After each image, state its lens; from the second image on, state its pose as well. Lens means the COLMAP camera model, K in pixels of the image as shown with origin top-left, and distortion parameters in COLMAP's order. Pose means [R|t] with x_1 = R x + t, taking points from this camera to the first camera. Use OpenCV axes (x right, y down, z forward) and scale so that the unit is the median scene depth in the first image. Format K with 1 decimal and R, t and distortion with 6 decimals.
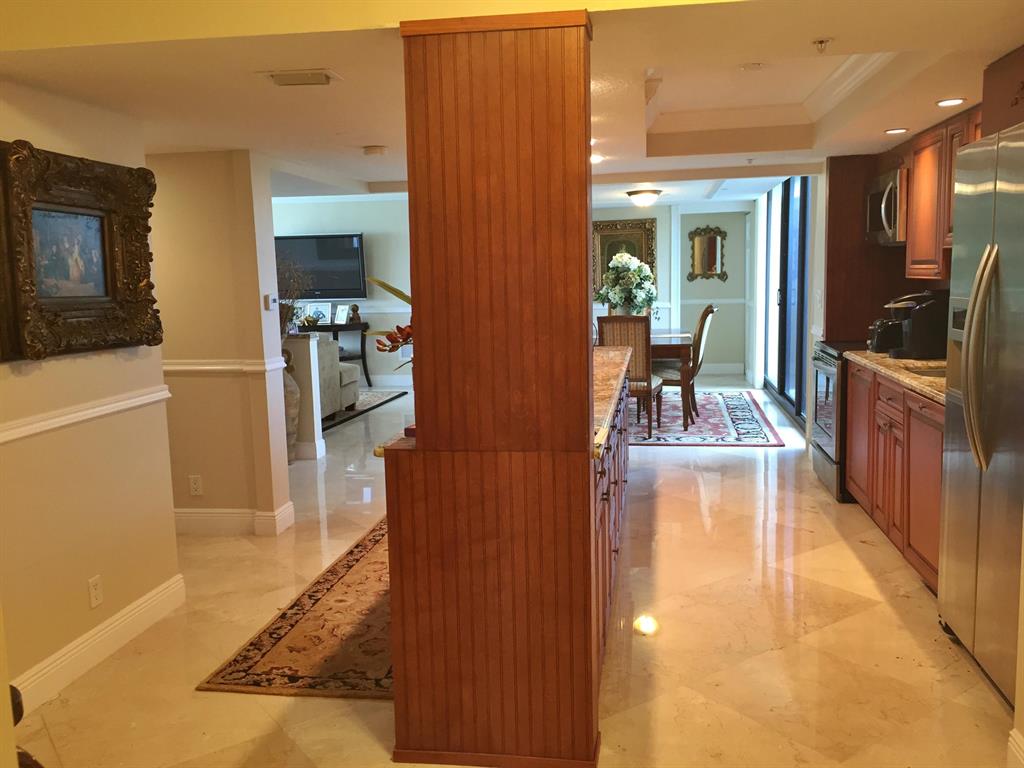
lens RADIAL K [[869.6, 0, 512.0], [0, 869.6, 384.0], [0, 0, 1]] dist [0.096859, -0.139468]
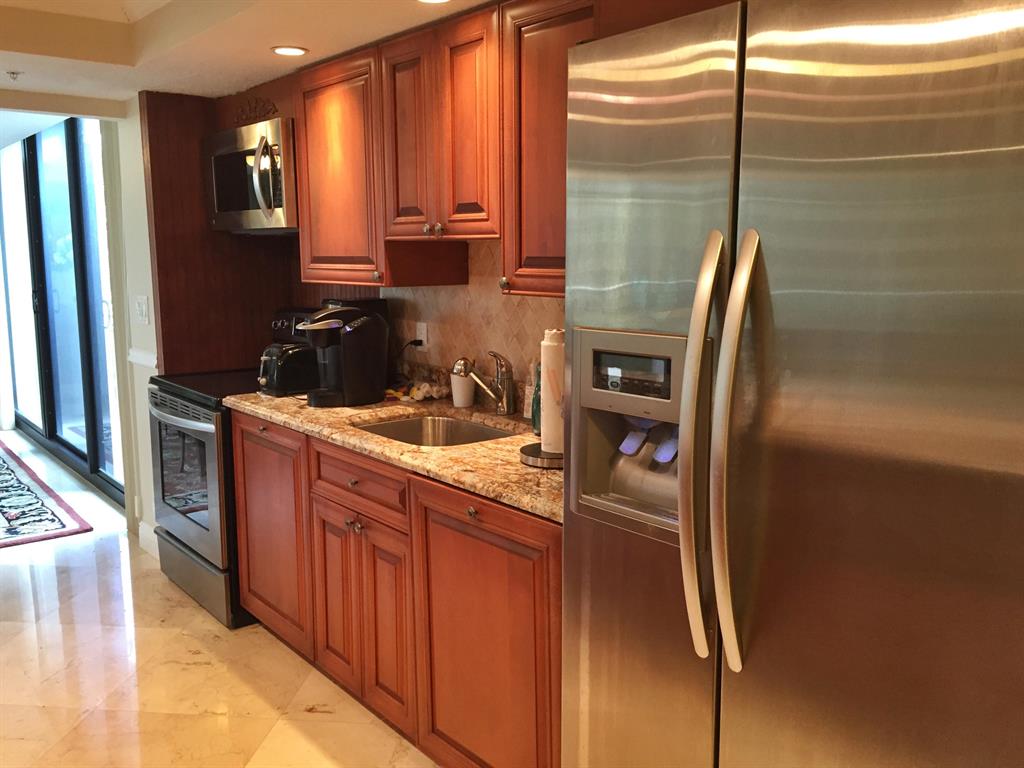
lens RADIAL K [[869.6, 0, 512.0], [0, 869.6, 384.0], [0, 0, 1]] dist [0.096859, -0.139468]
pose [[0.663061, -0.084017, 0.743835, 0.044720], [0.078755, 0.995996, 0.042296, -0.056074], [-0.744411, 0.030535, 0.667023, 0.417463]]
